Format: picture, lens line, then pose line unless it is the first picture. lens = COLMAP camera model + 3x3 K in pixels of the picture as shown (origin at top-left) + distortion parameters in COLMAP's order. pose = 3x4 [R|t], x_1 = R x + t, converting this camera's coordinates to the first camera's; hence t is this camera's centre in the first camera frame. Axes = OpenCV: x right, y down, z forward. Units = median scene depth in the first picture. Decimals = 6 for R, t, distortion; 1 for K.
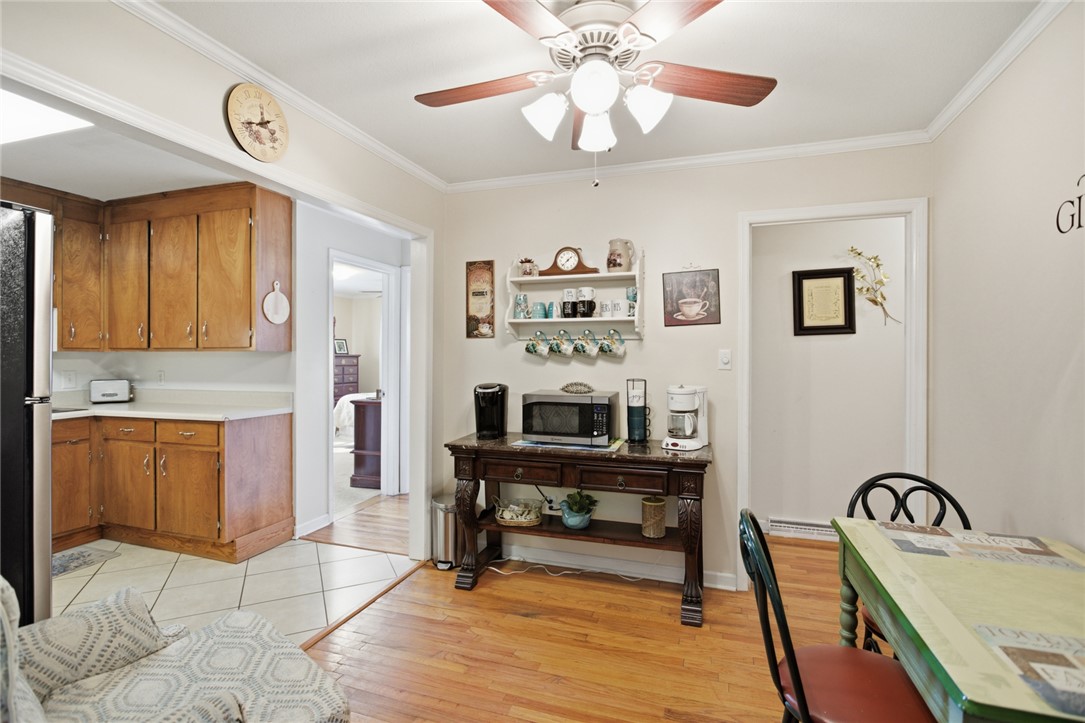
lens RADIAL K [[522.3, 0, 541.4], [0, 522.3, 355.7], [0, 0, 1]] dist [-0.005525, 0.001241]
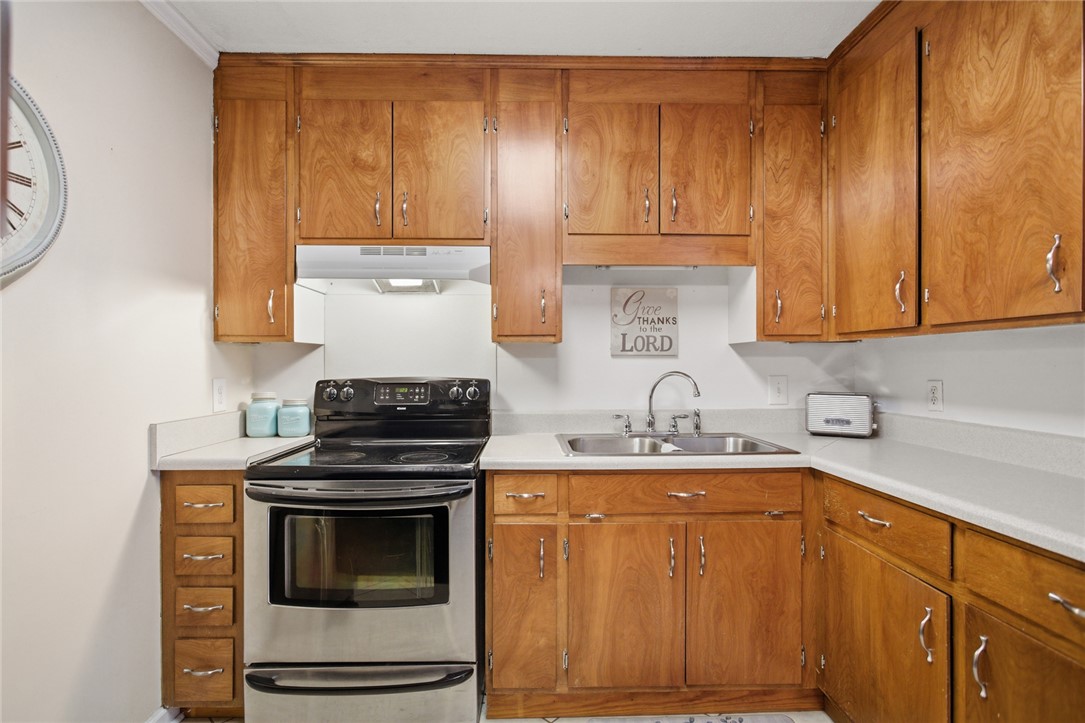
lens RADIAL K [[522.3, 0, 538.9], [0, 522.3, 363.5], [0, 0, 1]] dist [-0.005525, 0.001241]
pose [[0.351297, -0.000328, -0.936264, -0.460754], [0.000201, 1.000000, -0.000275, 0.015861], [0.936264, -0.000092, 0.351297, 0.554871]]
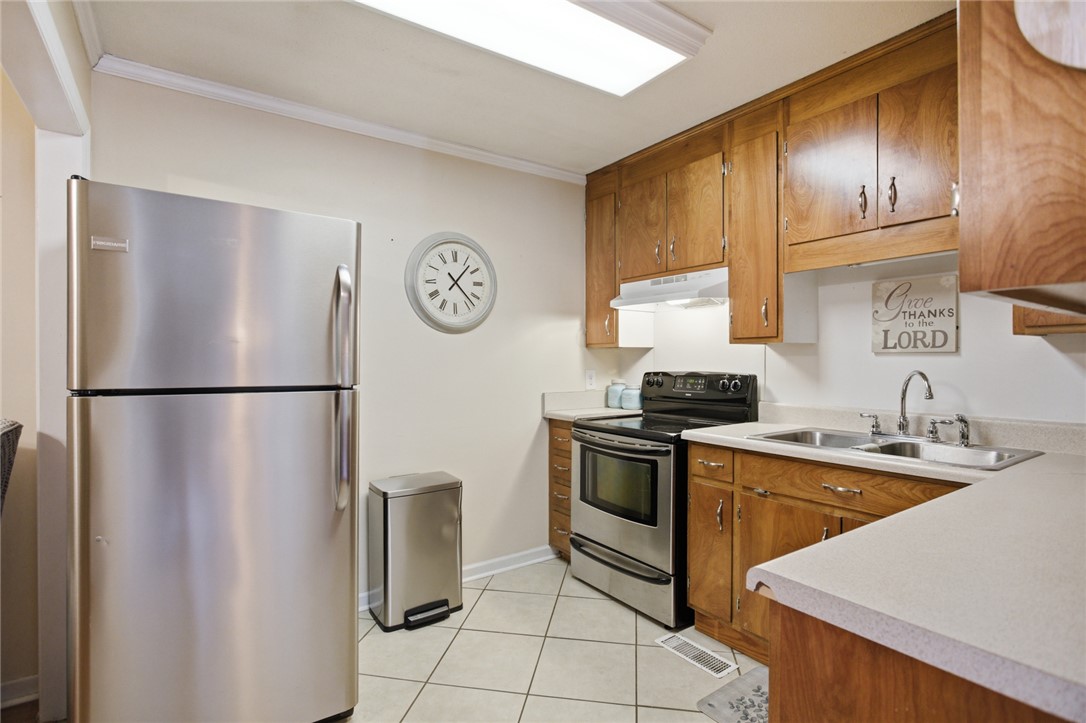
lens RADIAL K [[522.8, 0, 540.8], [0, 522.8, 359.2], [0, 0, 1]] dist [-0.005525, 0.001241]
pose [[-0.582278, 0.001285, -0.812988, -0.297147], [0.001294, 0.999999, 0.000654, 0.012171], [0.812988, -0.000671, -0.582279, 0.900578]]
